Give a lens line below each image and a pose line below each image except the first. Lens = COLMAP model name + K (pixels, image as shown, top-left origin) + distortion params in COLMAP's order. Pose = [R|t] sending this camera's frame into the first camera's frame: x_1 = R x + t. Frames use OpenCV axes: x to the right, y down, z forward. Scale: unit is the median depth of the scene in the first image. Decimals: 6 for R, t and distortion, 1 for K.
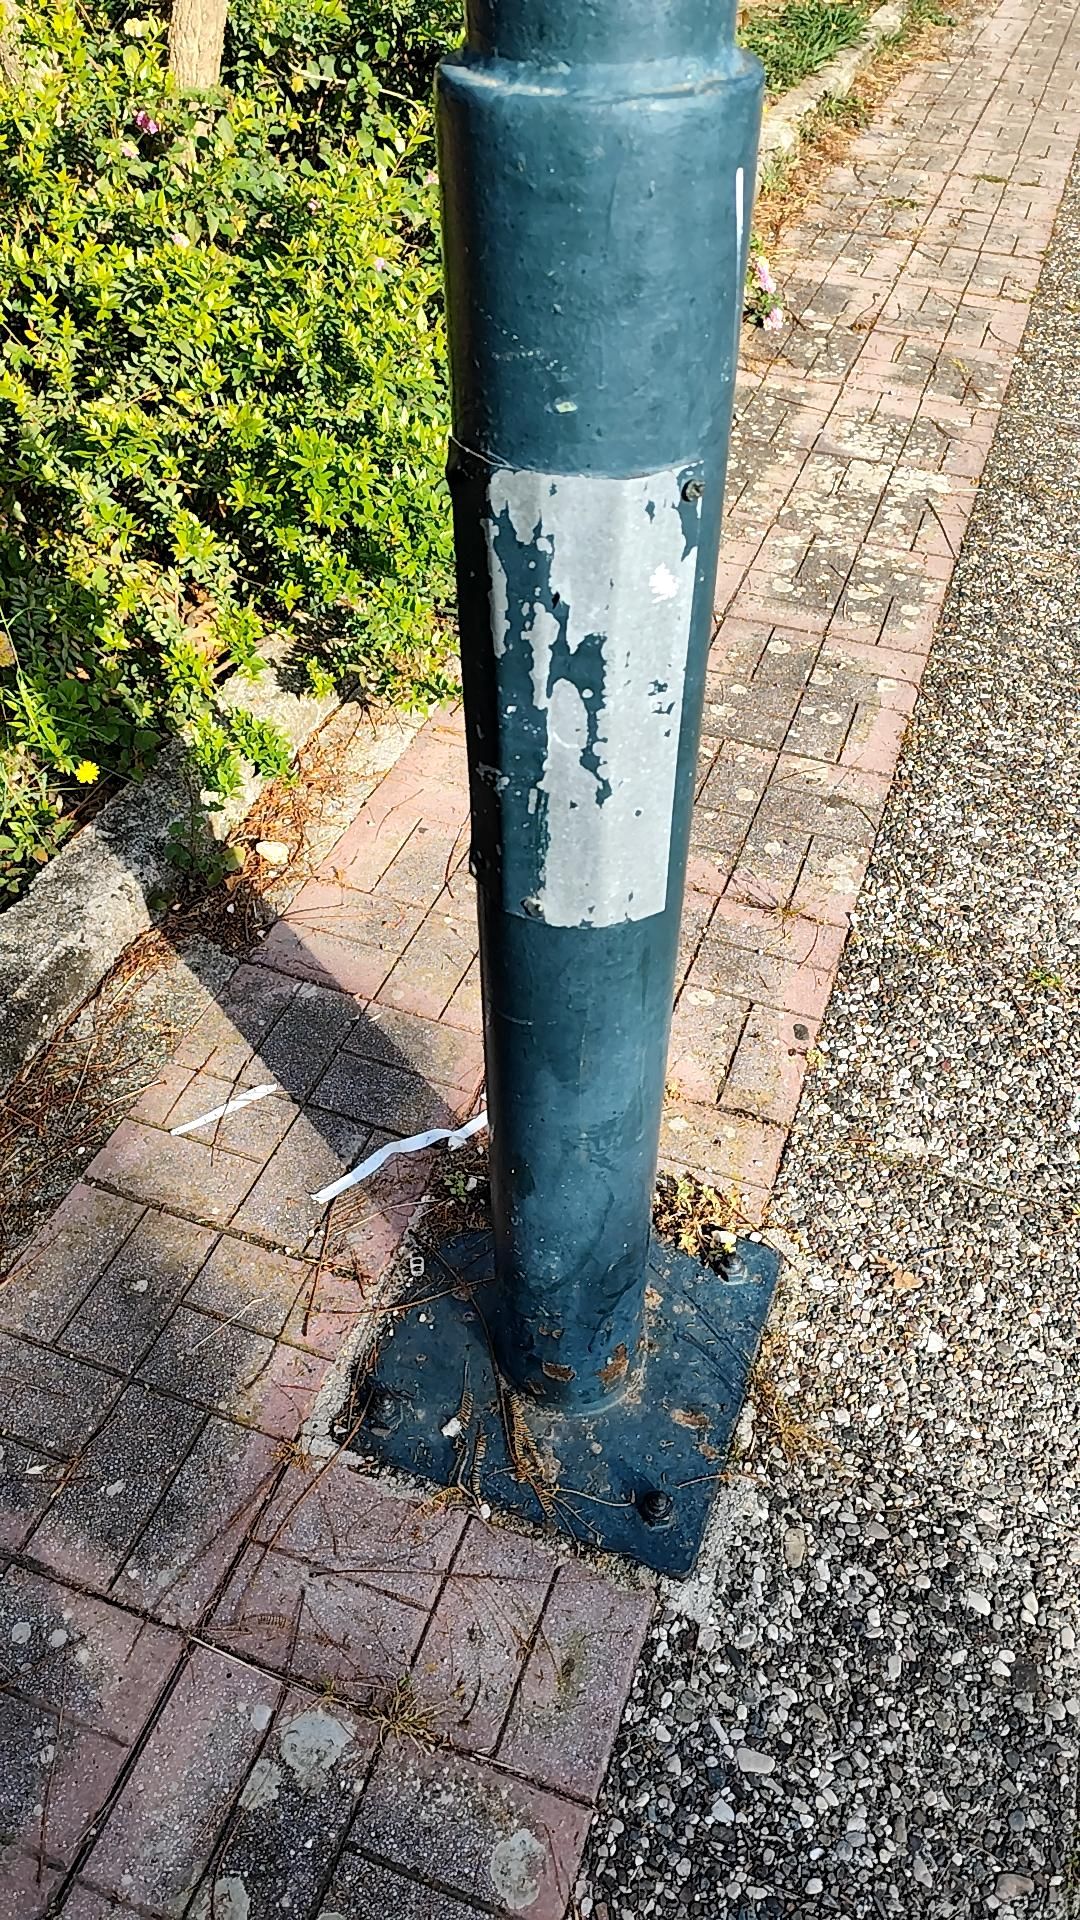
lens RADIAL K [[1305.8, 0, 546.2], [0, 1305.8, 957.0], [0, 0, 1]] dist [0.049850, -0.053768]
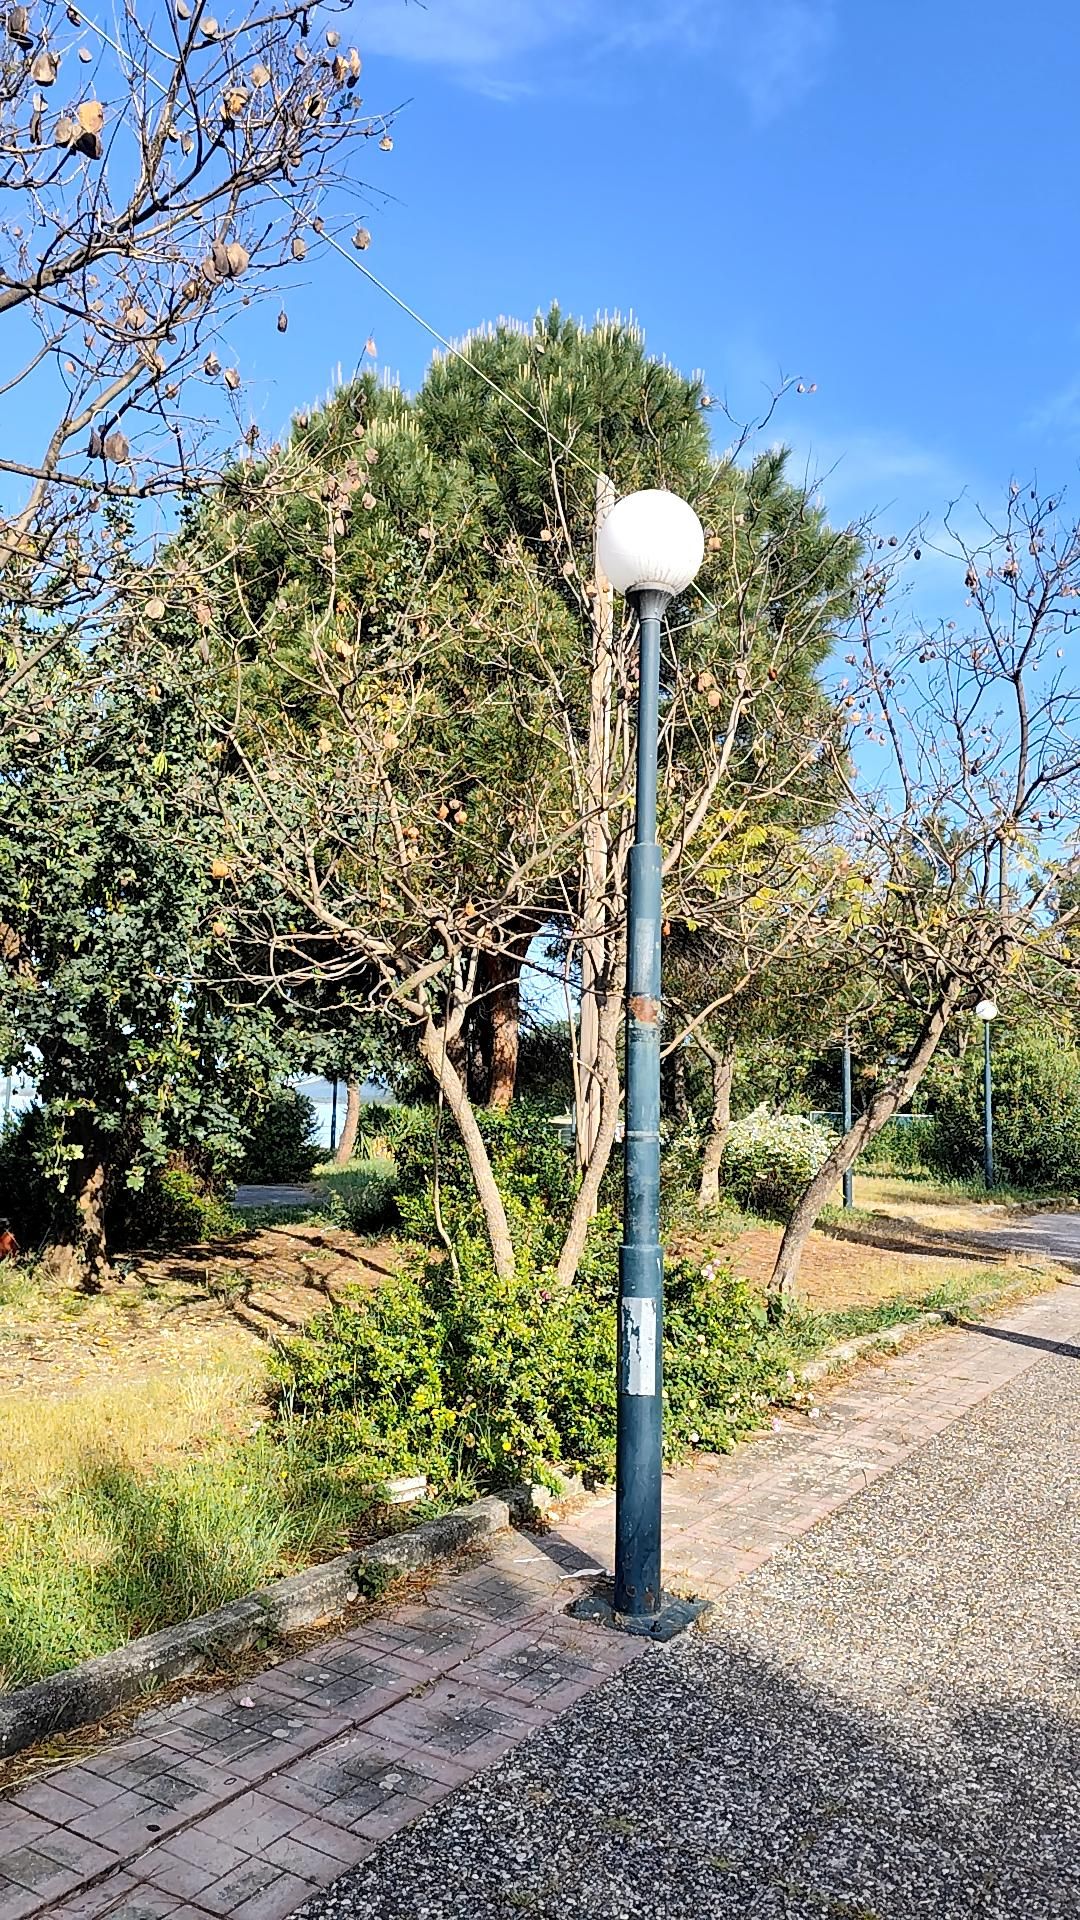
lens RADIAL K [[1305.8, 0, 546.2], [0, 1305.8, 957.0], [0, 0, 1]] dist [0.049850, -0.053768]
pose [[0.980466, -0.005012, -0.196622, 0.397794], [-0.151426, 0.618737, -0.770866, 1.662028], [0.125521, 0.785582, 0.605892, -1.960458]]
